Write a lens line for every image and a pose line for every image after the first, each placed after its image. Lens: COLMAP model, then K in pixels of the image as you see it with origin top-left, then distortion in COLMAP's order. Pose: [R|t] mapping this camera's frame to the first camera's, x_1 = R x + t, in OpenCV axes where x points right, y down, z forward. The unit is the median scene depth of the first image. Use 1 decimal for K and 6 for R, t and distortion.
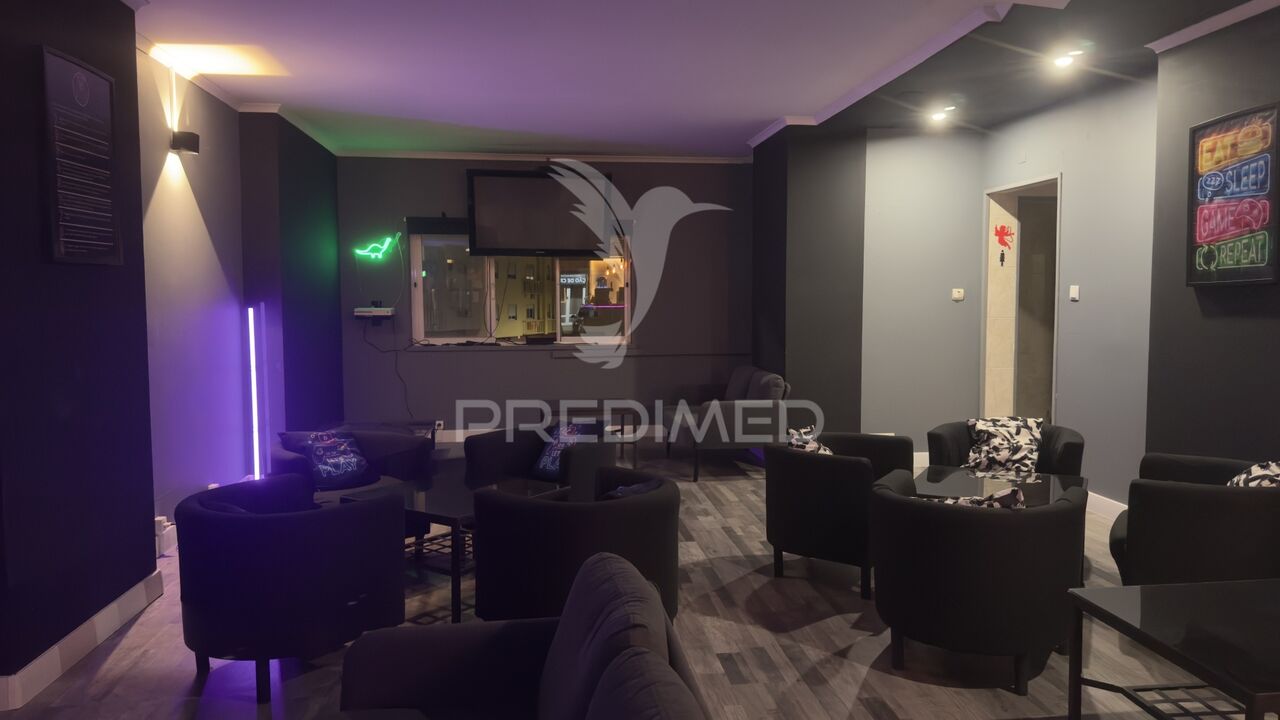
lens RADIAL K [[897.2, 0, 645.0], [0, 897.2, 354.9], [0, 0, 1]] dist [0.087882, -0.107647]
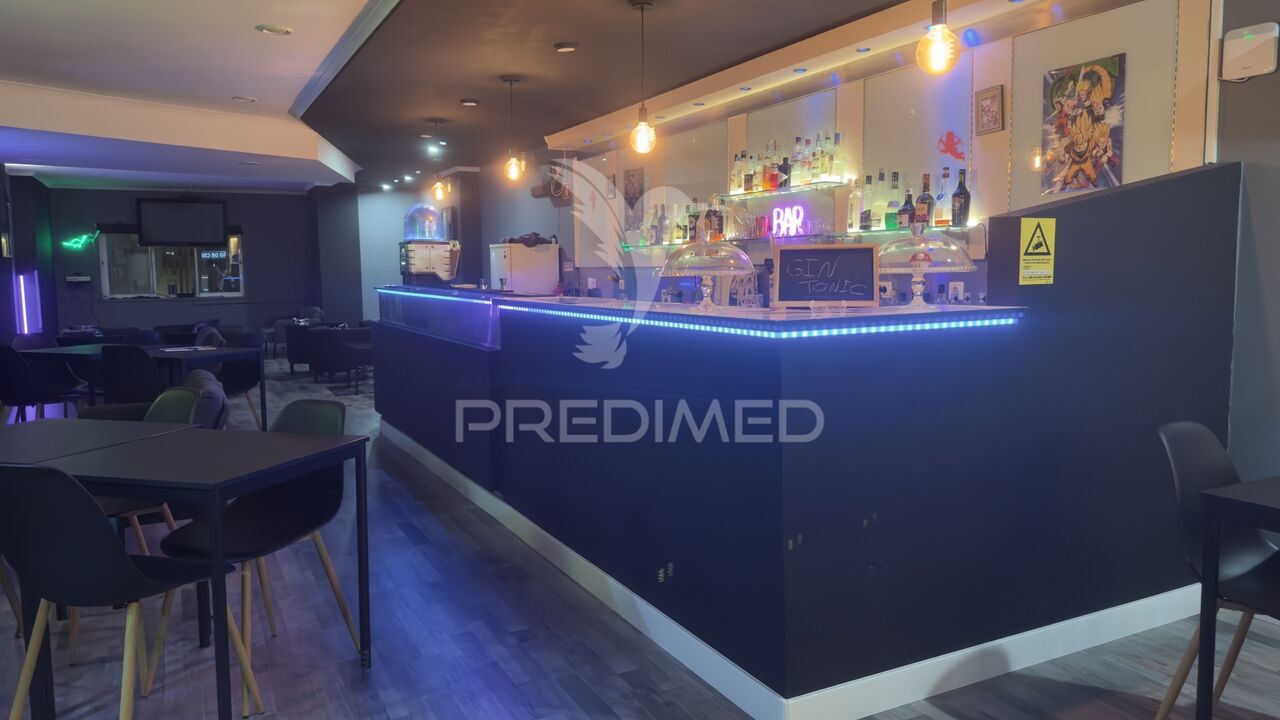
lens RADIAL K [[897.2, 0, 645.0], [0, 897.2, 354.9], [0, 0, 1]] dist [0.087882, -0.107647]
pose [[0.938601, -0.035560, 0.343166, 0.200604], [0.026740, 0.999180, 0.030401, 0.129877], [-0.343966, -0.019358, 0.938782, -1.792708]]
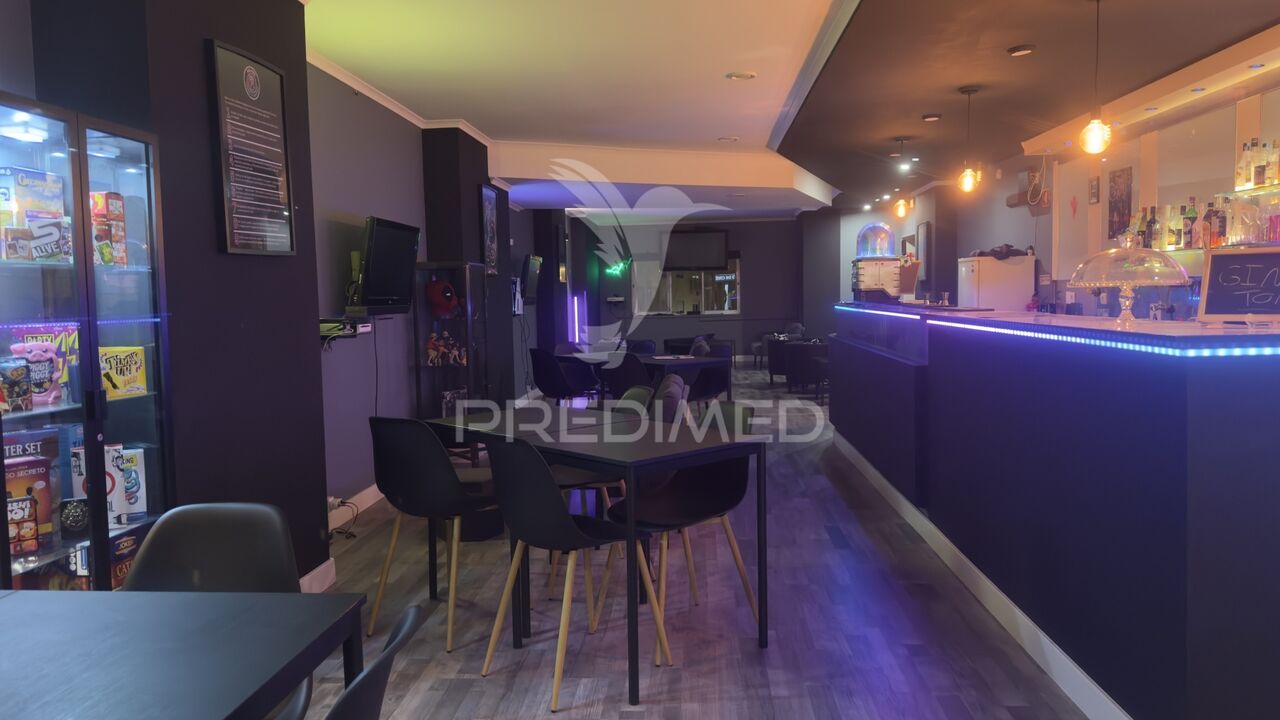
lens RADIAL K [[897.2, 0, 645.0], [0, 897.2, 354.9], [0, 0, 1]] dist [0.087882, -0.107647]
pose [[0.982688, -0.003171, -0.185239, 0.272998], [0.003729, 0.999989, 0.002665, 0.135455], [0.185229, -0.003310, 0.982690, -1.837843]]
